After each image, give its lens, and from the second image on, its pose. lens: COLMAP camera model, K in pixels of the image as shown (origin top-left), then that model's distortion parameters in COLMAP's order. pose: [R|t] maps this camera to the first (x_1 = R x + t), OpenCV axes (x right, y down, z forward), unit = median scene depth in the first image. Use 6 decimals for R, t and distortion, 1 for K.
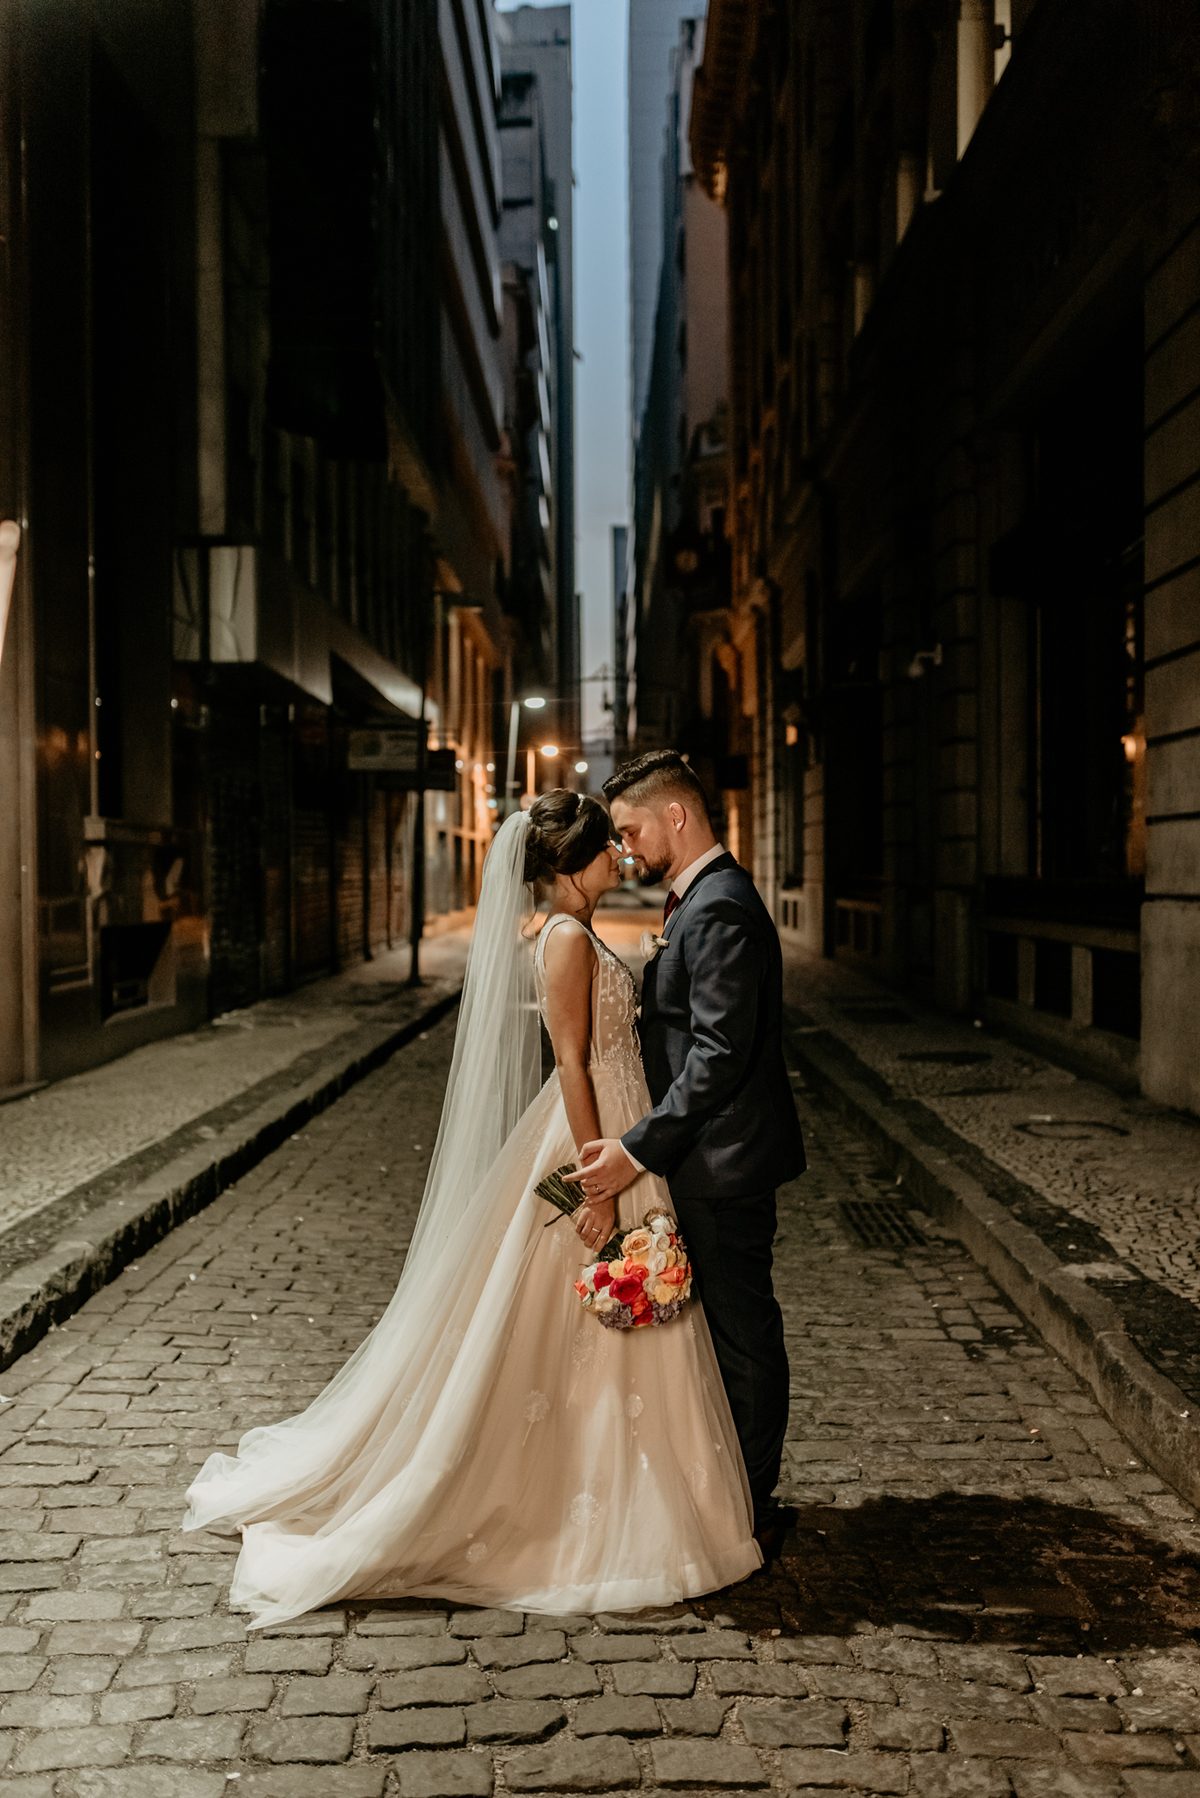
lens RADIAL K [[1696.5, 0, 600.0], [0, 1696.5, 899.0], [0, 0, 1]] dist [-0.009161, 0.035918]
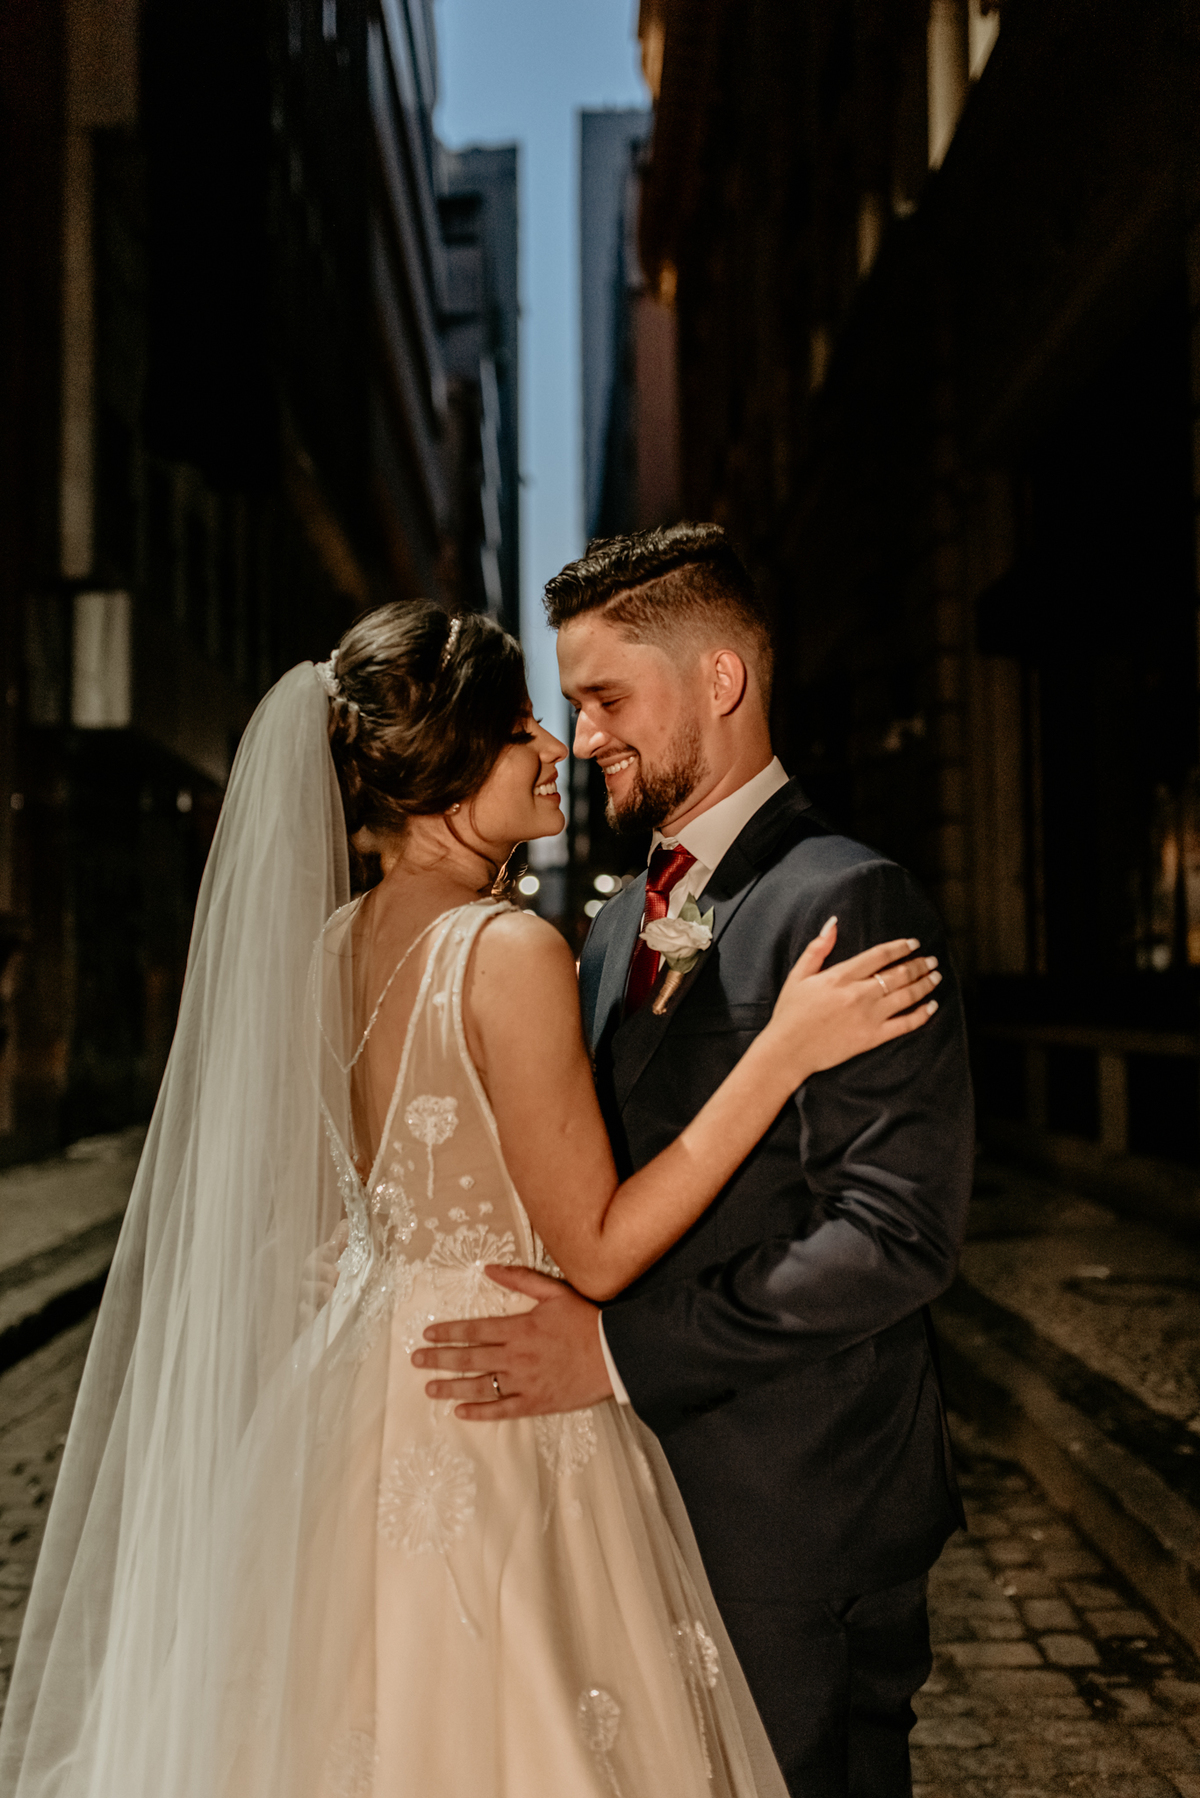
lens RADIAL K [[1696.5, 0, 600.0], [0, 1696.5, 899.0], [0, 0, 1]] dist [-0.009161, 0.035918]
pose [[0.999591, -0.001171, 0.028576, 0.012123], [0.003300, 0.997211, -0.074561, 0.012848], [-0.028409, 0.074625, 0.996807, 0.169081]]
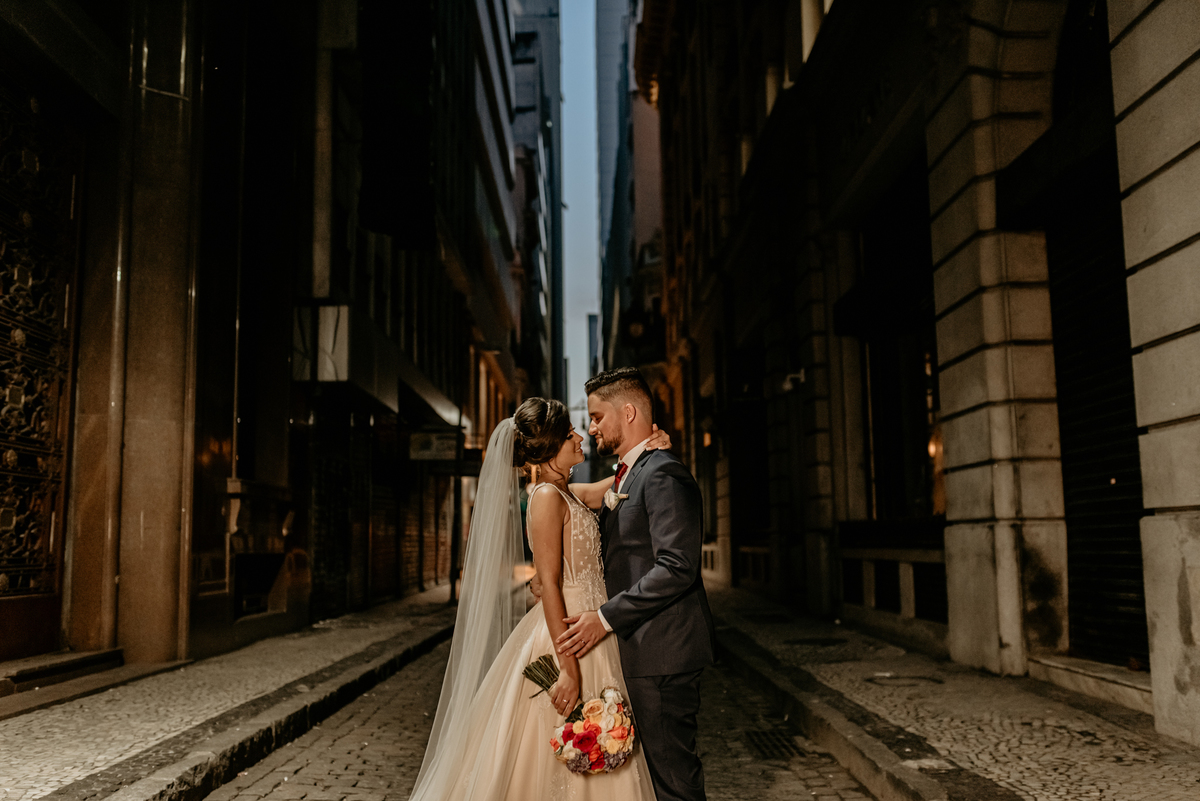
lens RADIAL K [[1132.3, 0, 600.0], [0, 1132.3, 400.5], [0, 0, 1]] dist [-0.009161, 0.035918]
pose [[0.999835, -0.006184, 0.017082, 0.002795], [0.008546, 0.989855, -0.141822, 0.023488], [-0.016032, 0.141945, 0.989745, 0.011233]]
